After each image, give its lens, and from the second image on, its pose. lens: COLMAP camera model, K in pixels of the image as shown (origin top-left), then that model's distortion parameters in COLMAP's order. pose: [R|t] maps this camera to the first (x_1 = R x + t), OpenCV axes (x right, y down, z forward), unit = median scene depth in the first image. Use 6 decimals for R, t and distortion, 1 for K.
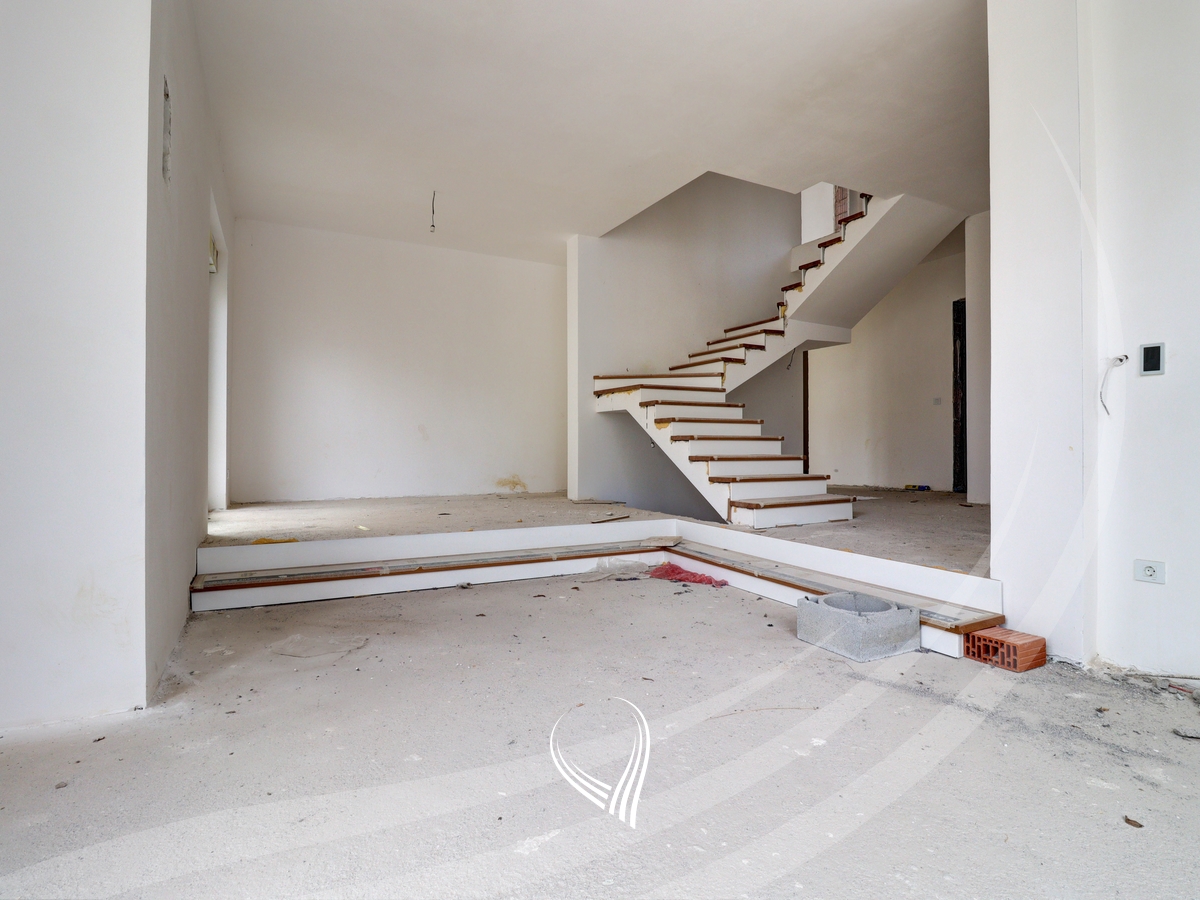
lens RADIAL K [[623.1, 0, 602.7], [0, 623.1, 441.2], [0, 0, 1]] dist [-0.017927, -0.002550]
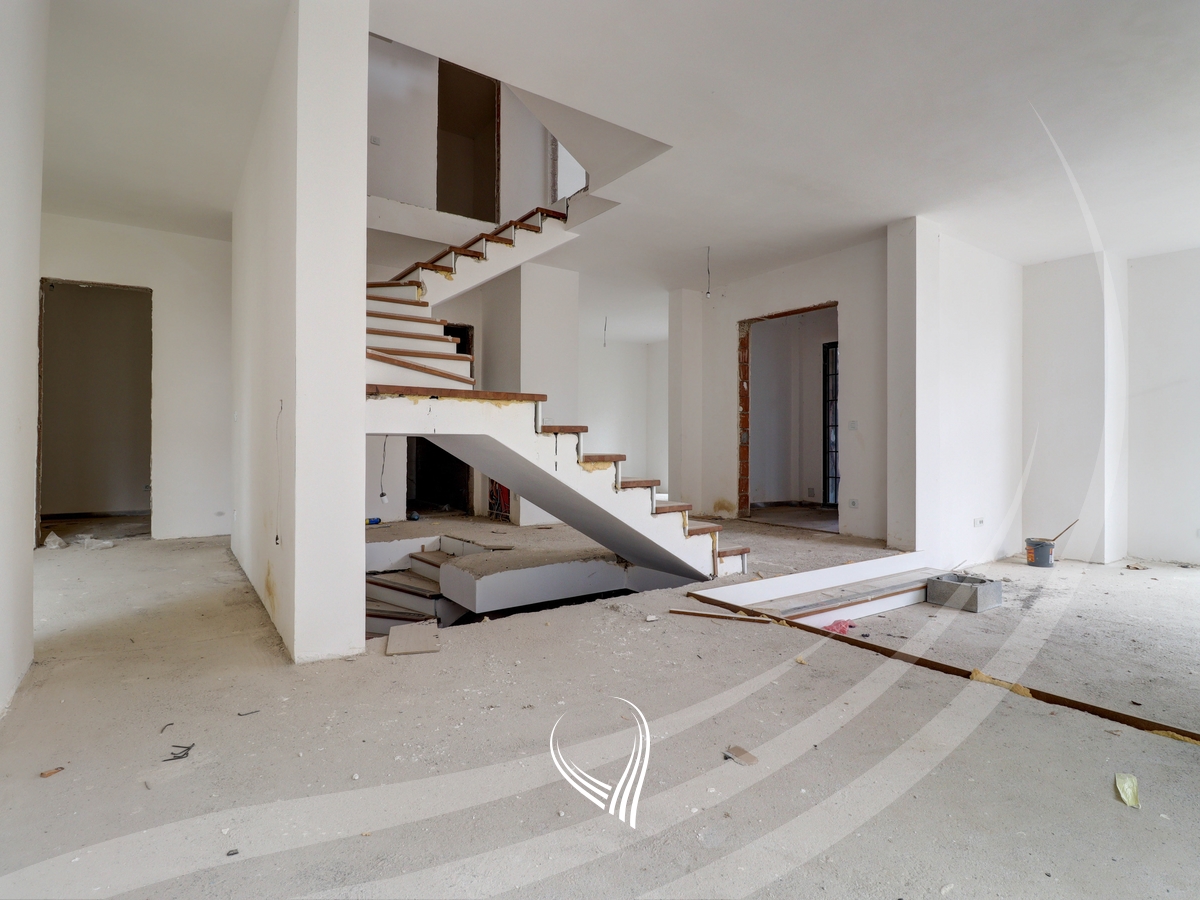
lens RADIAL K [[623.1, 0, 608.7], [0, 623.1, 442.2], [0, 0, 1]] dist [-0.017927, -0.002550]
pose [[-0.127821, -0.001978, 0.991795, -0.545780], [-0.004225, 0.999990, 0.001450, -0.050771], [-0.991788, -0.004005, -0.127828, 1.062451]]
